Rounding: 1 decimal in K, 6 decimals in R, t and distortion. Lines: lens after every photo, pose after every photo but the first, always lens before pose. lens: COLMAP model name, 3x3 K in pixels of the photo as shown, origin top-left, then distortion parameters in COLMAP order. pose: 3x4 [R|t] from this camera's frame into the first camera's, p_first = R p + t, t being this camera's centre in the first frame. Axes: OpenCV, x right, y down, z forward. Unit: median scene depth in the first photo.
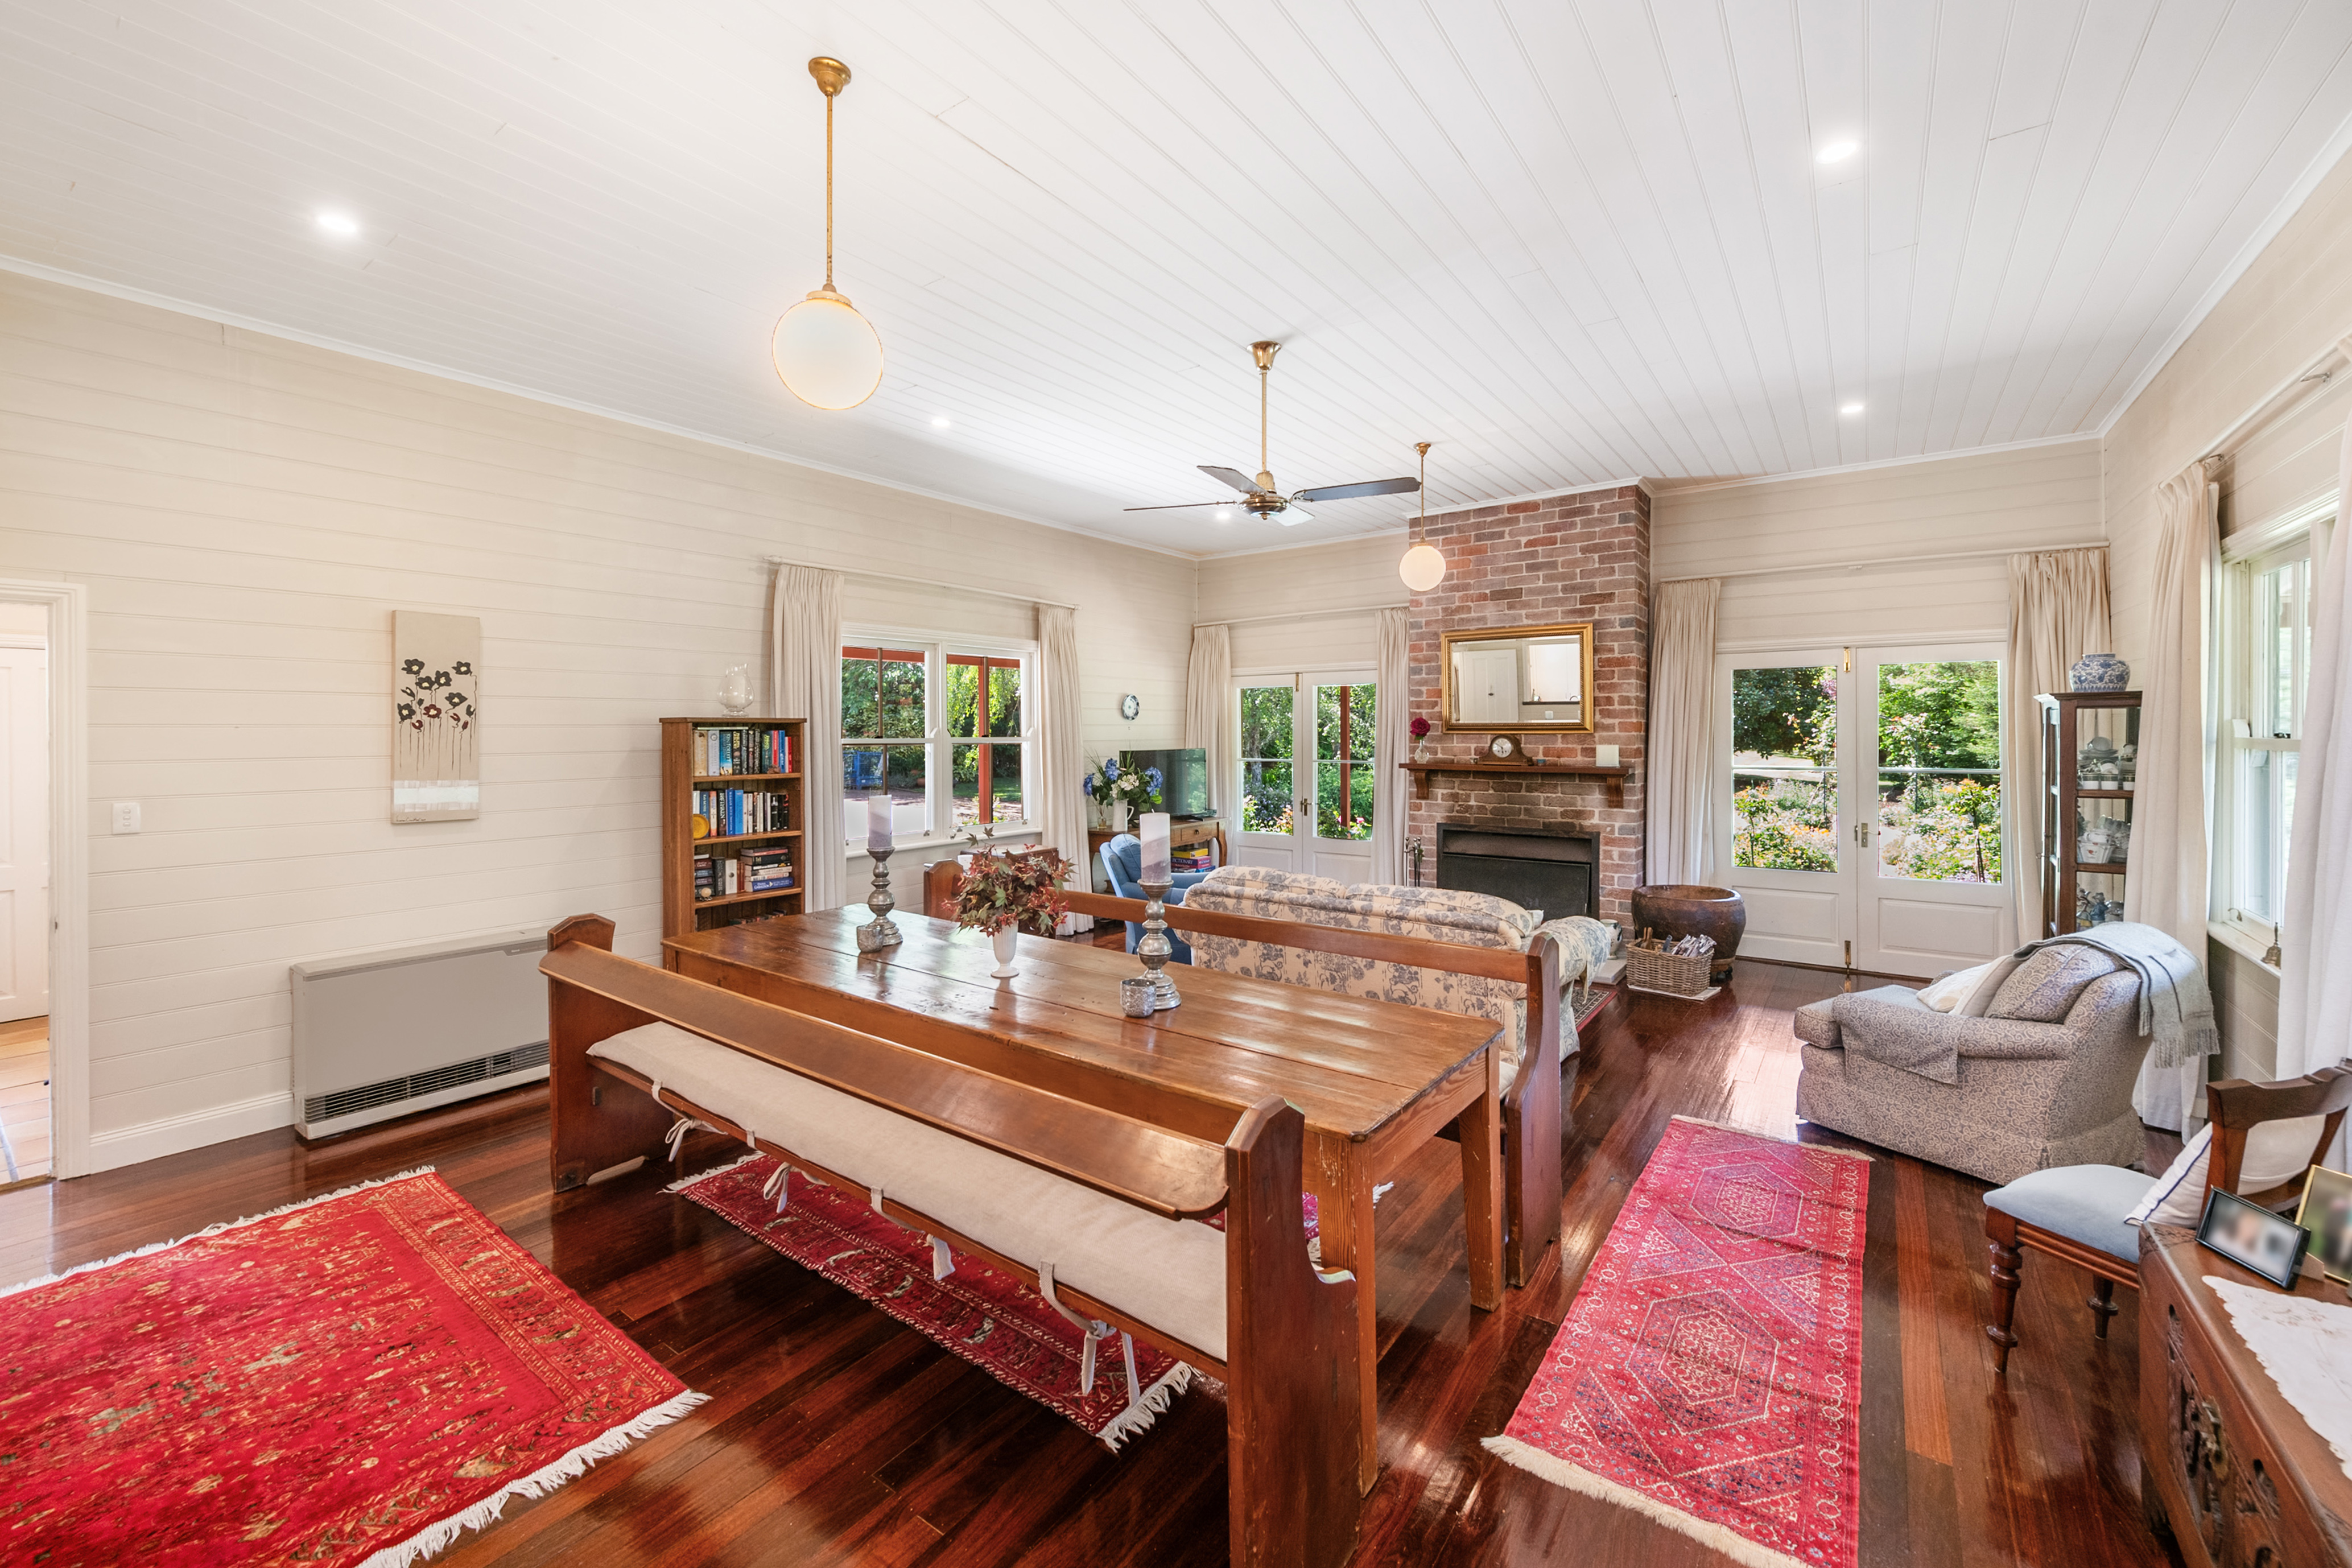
lens RADIAL K [[962.4, 0, 1172.6], [0, 962.4, 730.3], [0, 0, 1]] dist [0.000173, 0.000026]
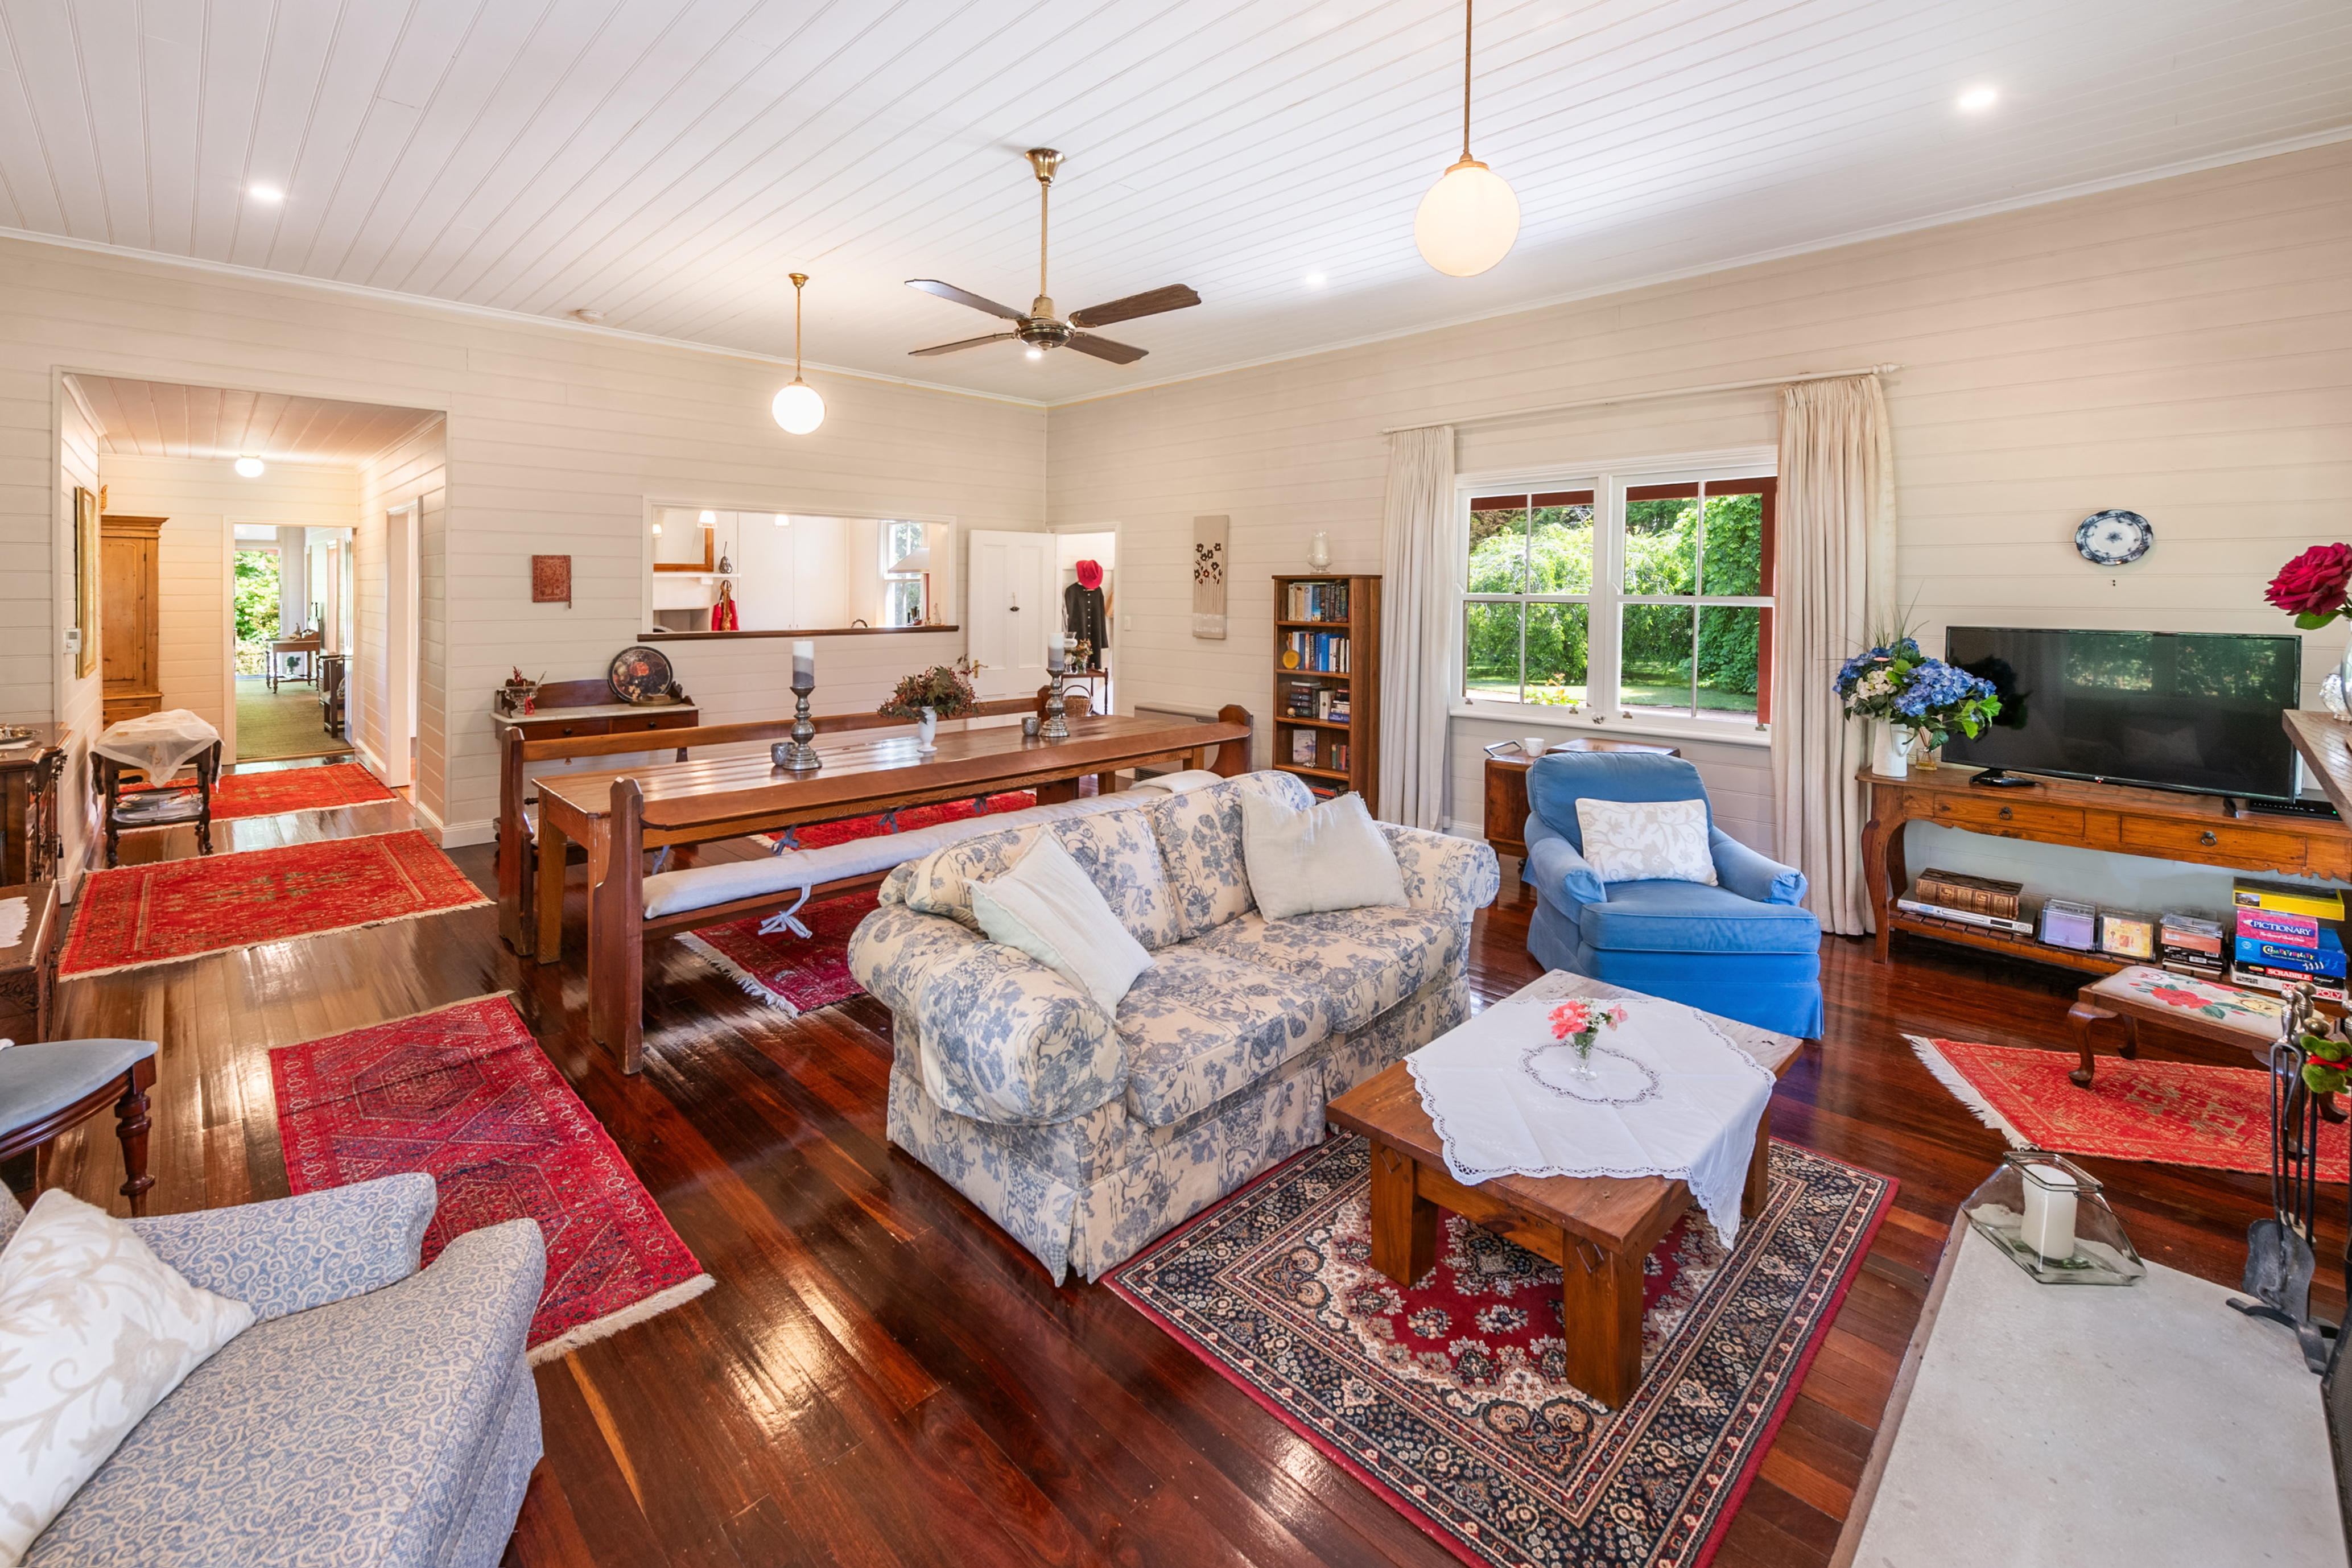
lens RADIAL K [[962.4, 0, 1172.6], [0, 962.4, 730.3], [0, 0, 1]] dist [0.000173, 0.000026]
pose [[-0.162148, 0.143371, -0.976295, 0.909720], [-0.005604, 0.989239, 0.146203, 0.005650], [0.986750, 0.029177, -0.159600, 1.167291]]
